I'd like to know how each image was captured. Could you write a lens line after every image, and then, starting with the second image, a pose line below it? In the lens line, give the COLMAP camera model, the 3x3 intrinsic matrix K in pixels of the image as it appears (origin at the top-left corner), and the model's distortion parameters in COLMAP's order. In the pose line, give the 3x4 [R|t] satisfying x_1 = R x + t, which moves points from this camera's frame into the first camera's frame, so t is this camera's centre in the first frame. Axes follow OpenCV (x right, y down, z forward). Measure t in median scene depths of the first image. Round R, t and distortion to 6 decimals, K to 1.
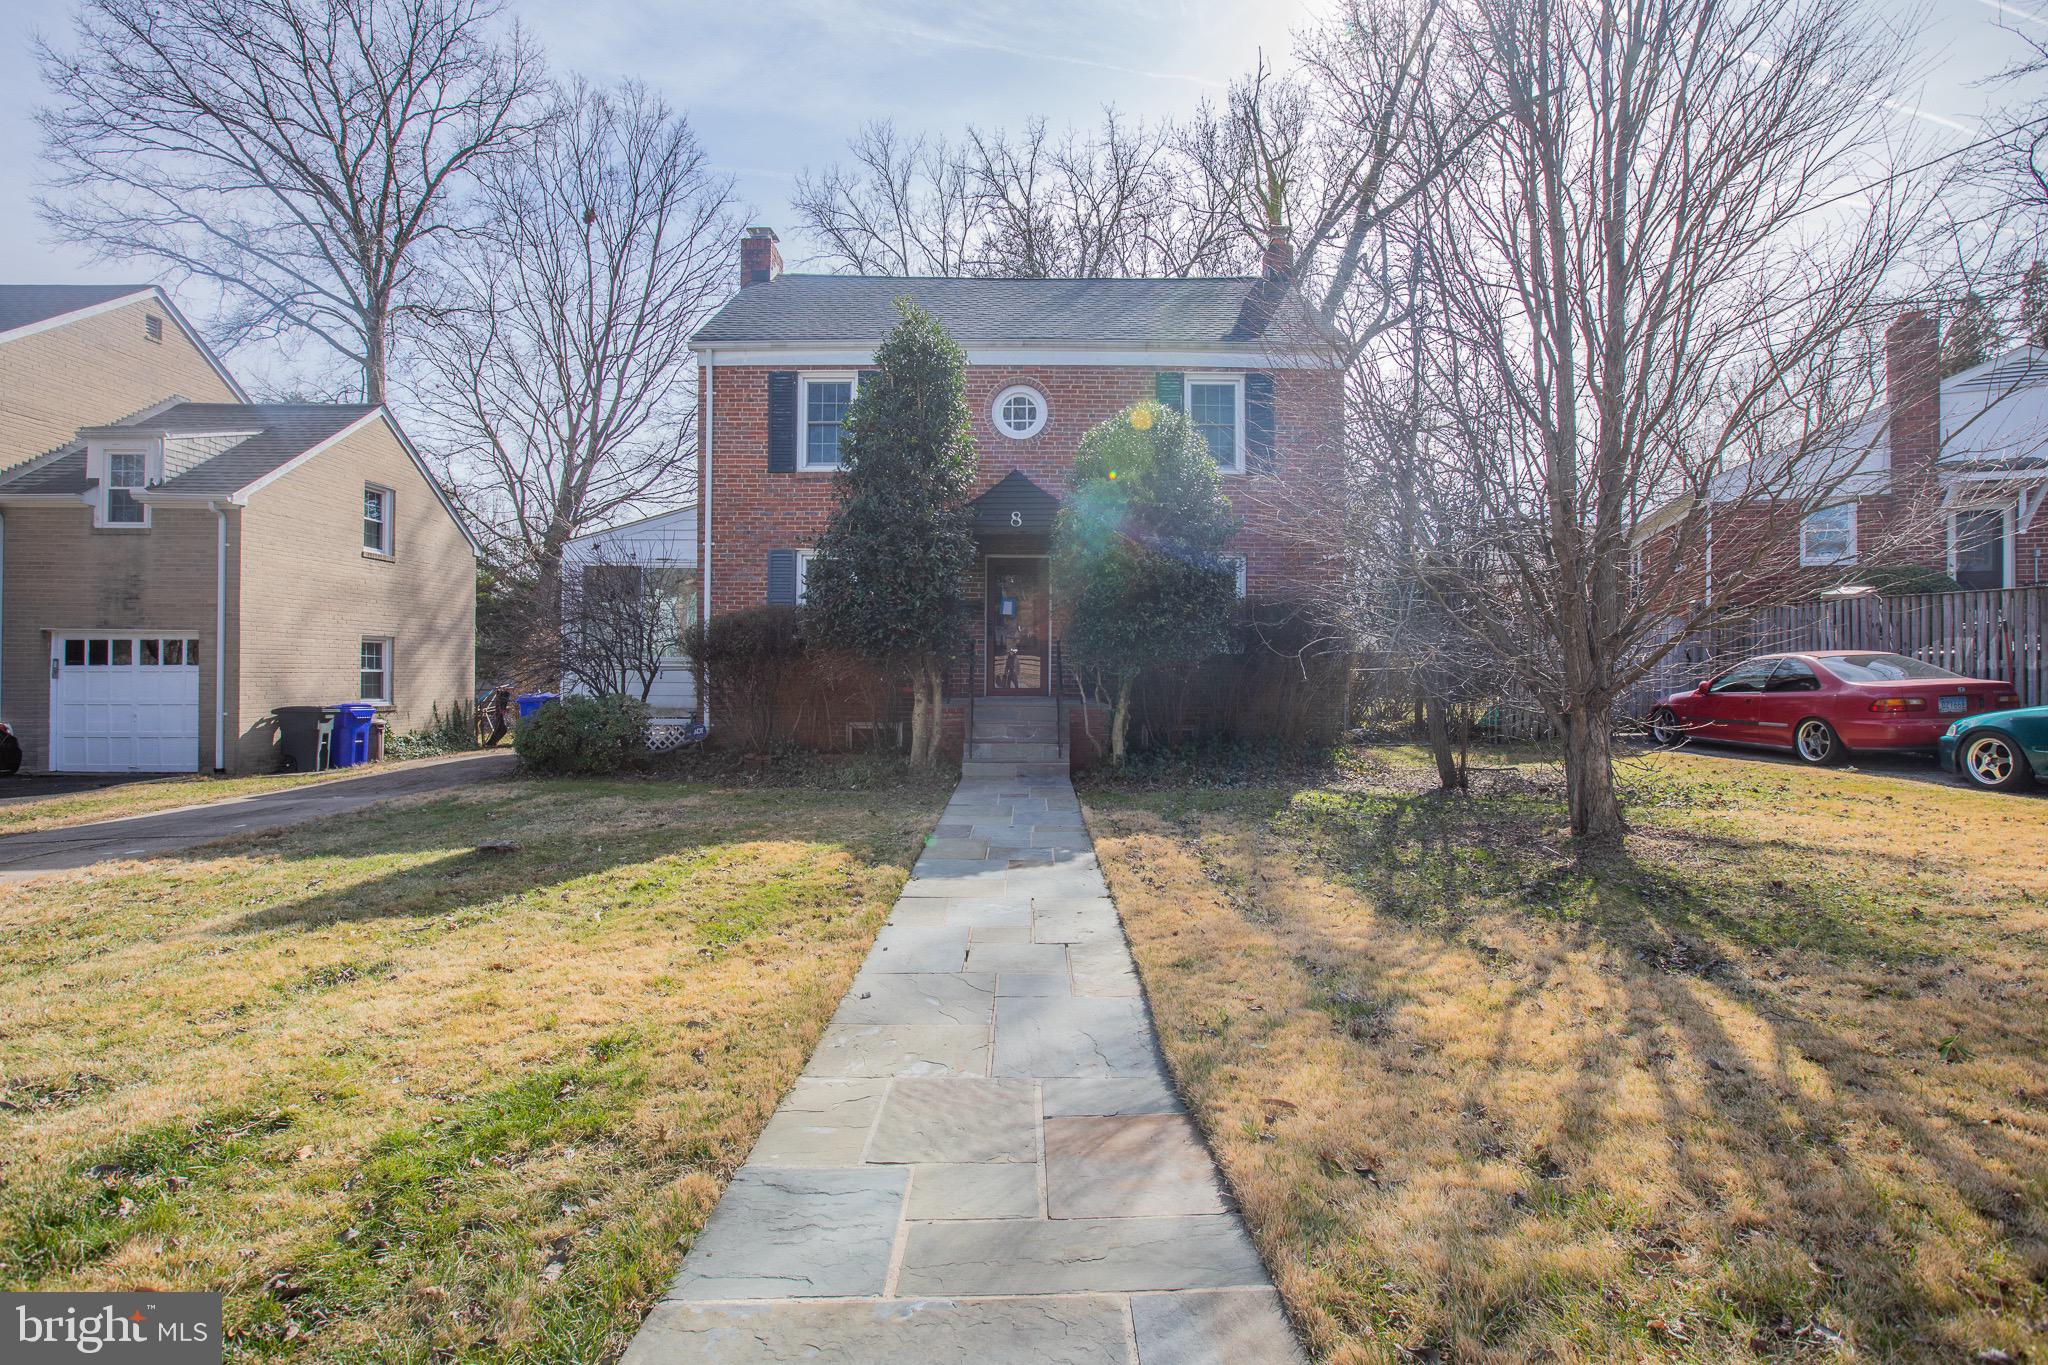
lens RADIAL K [[1011.6, 0, 1030.2], [0, 1011.6, 671.1], [0, 0, 1]] dist [-0.044328, 0.031564]
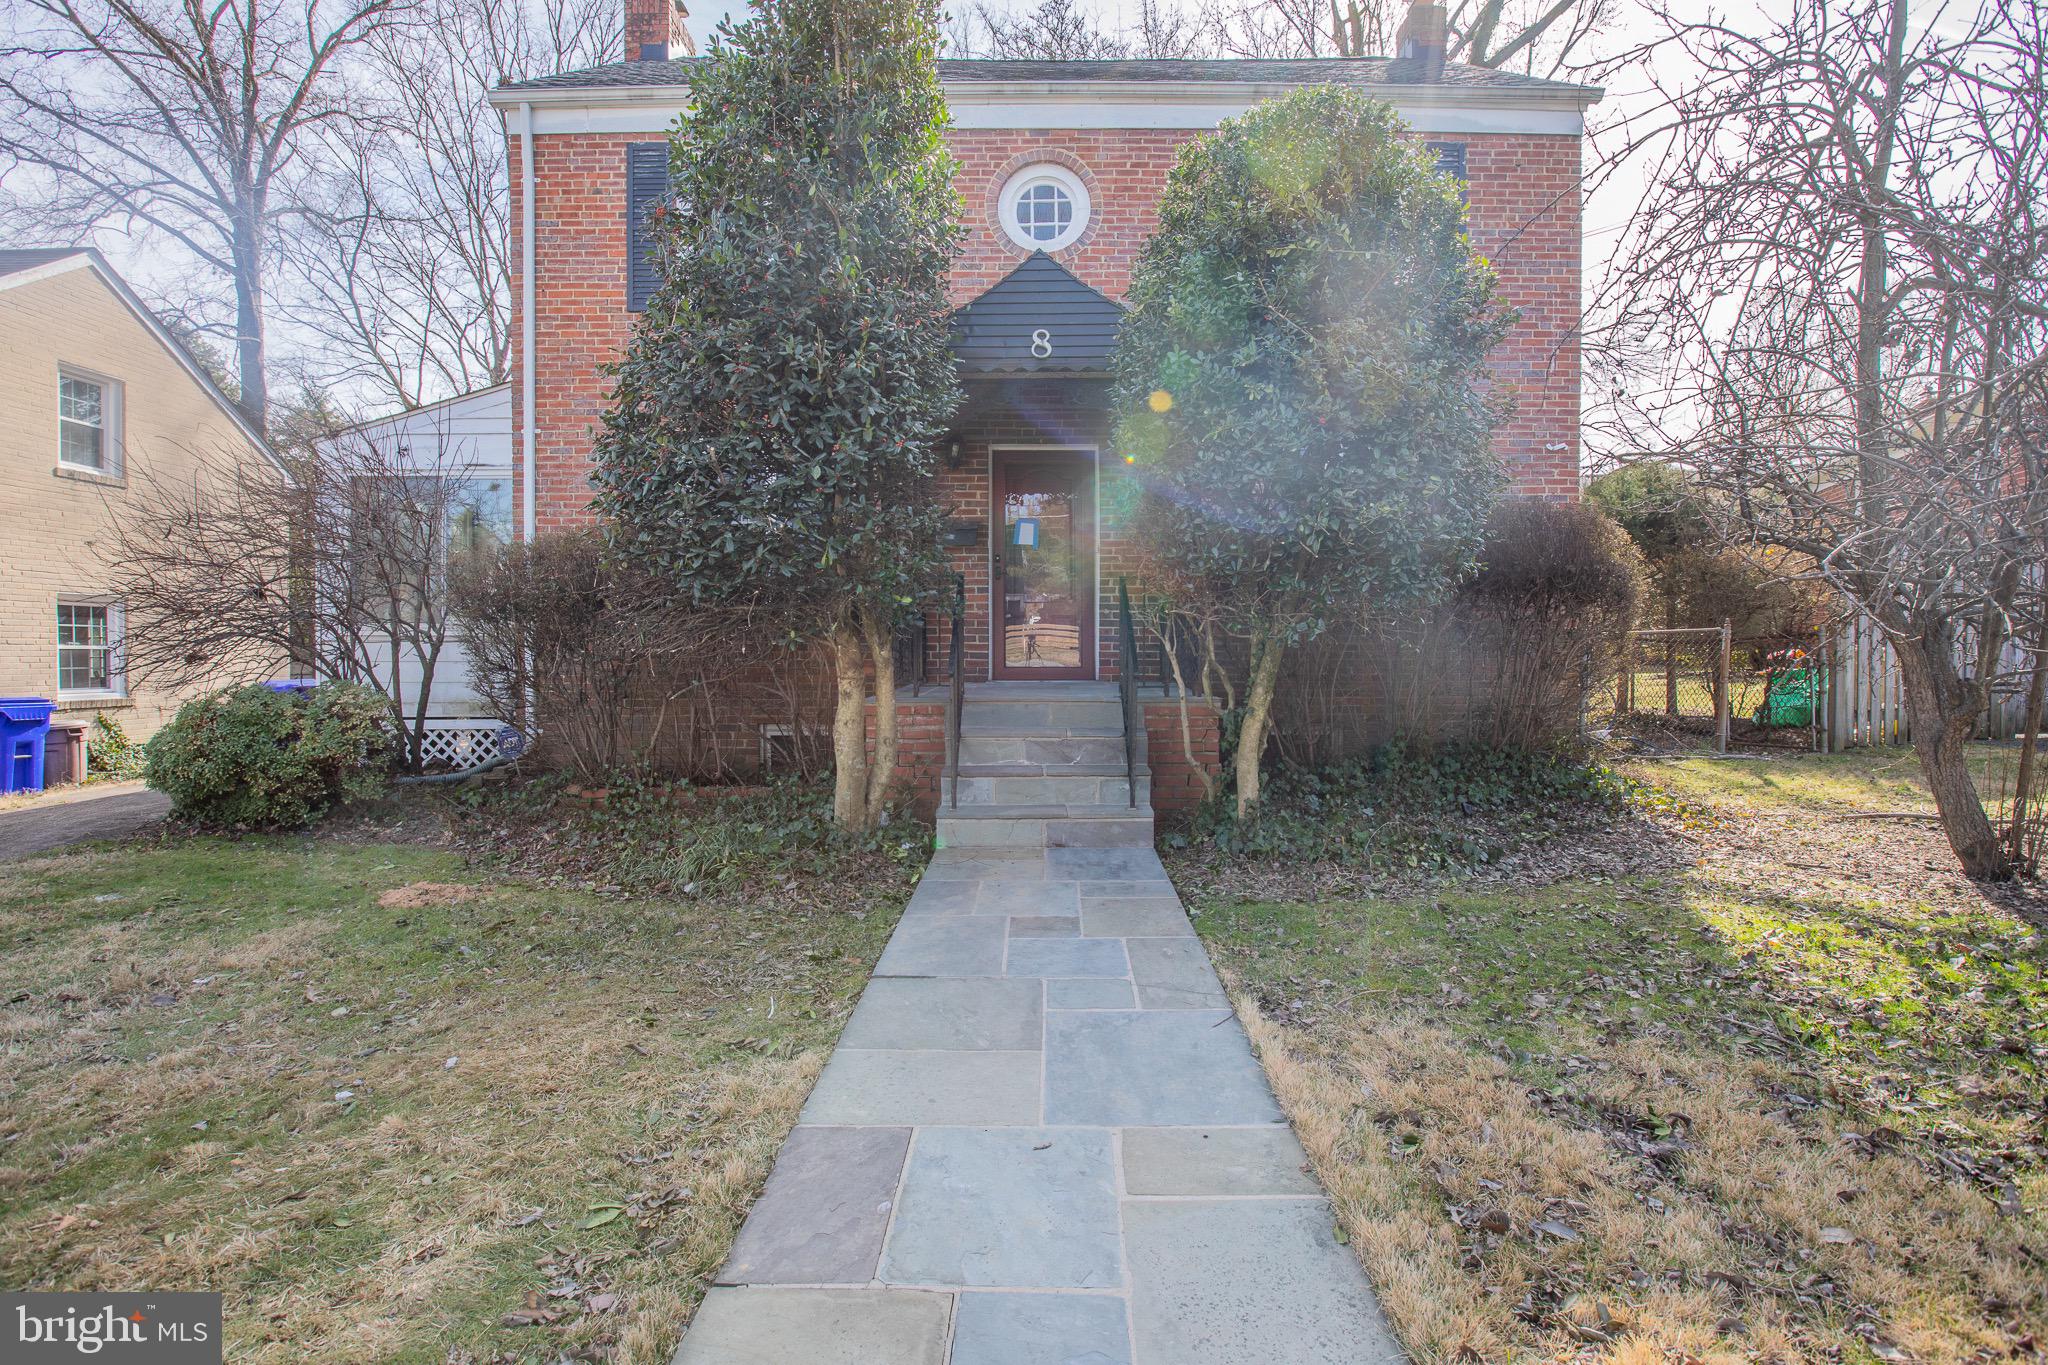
lens RADIAL K [[1011.6, 0, 1030.2], [0, 1011.6, 671.1], [0, 0, 1]] dist [-0.044328, 0.031564]
pose [[0.999770, -0.006214, -0.020534, -0.008062], [0.006652, 0.999750, 0.021336, 0.006152], [0.020396, -0.021468, 0.999561, 0.380777]]
